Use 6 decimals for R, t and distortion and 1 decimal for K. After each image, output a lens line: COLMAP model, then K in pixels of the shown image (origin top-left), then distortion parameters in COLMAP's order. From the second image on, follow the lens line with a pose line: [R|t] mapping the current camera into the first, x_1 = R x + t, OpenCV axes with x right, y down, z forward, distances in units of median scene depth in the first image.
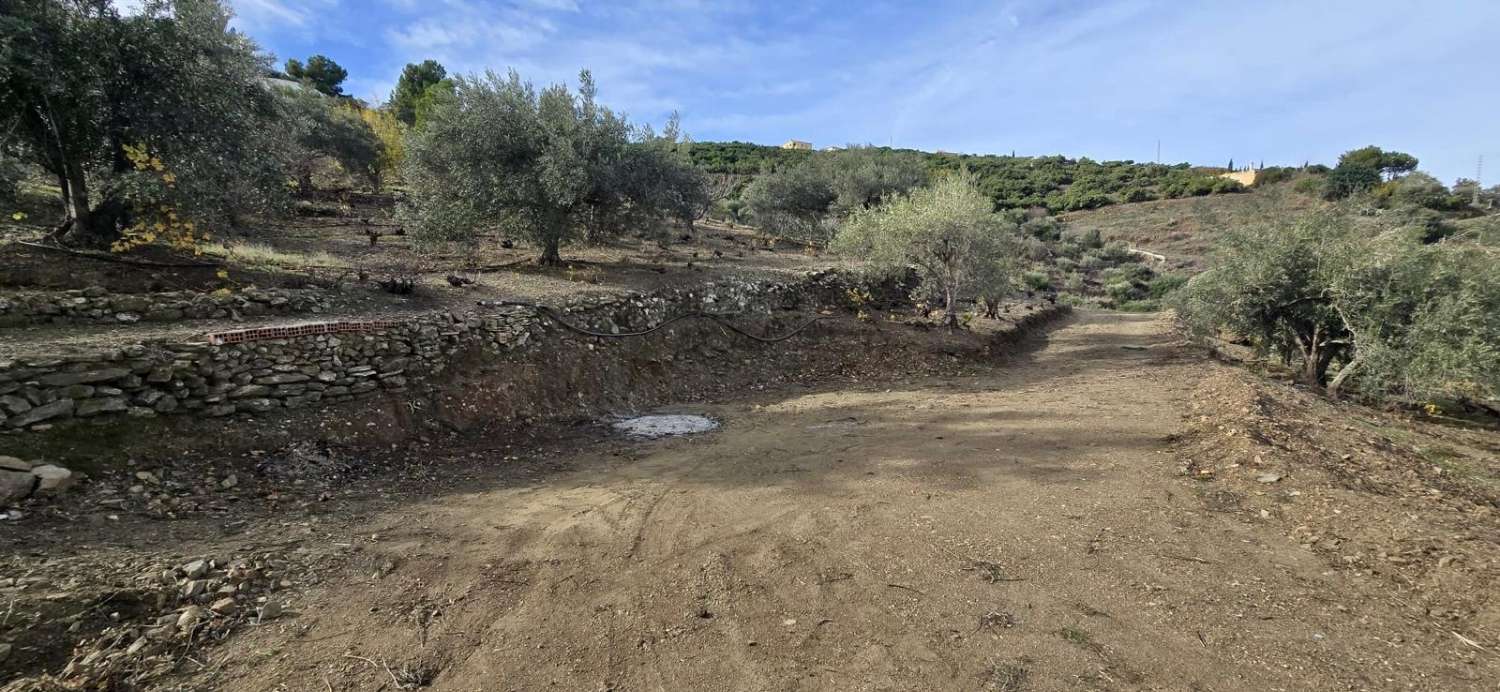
lens RADIAL K [[618.2, 0, 740.9], [0, 618.2, 353.6], [0, 0, 1]] dist [-0.009631, 0.002430]
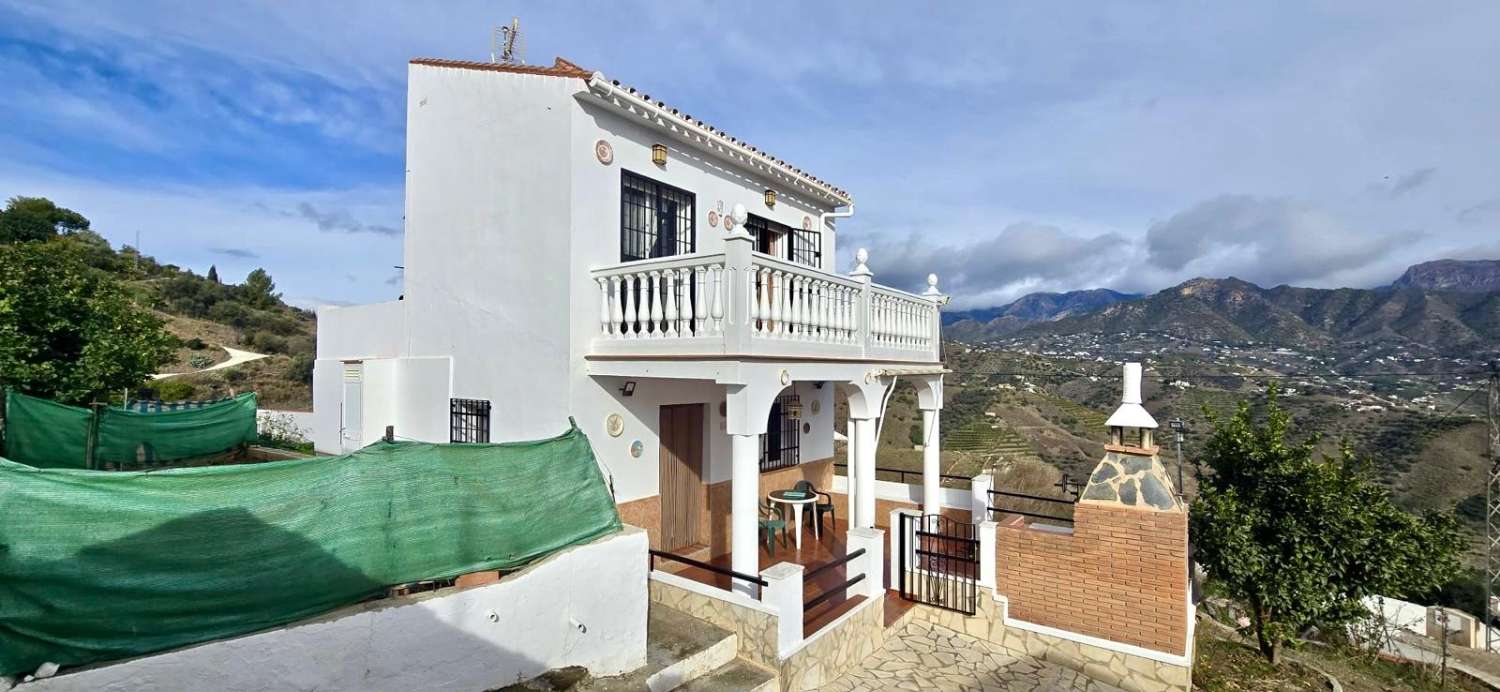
lens RADIAL K [[618.2, 0, 741.2], [0, 618.2, 355.1], [0, 0, 1]] dist [-0.009631, 0.002430]
pose [[-0.064099, 0.011155, 0.997881, -0.802486], [0.053335, 0.998547, -0.007736, 0.032141], [-0.996517, 0.052726, -0.064600, -0.905256]]
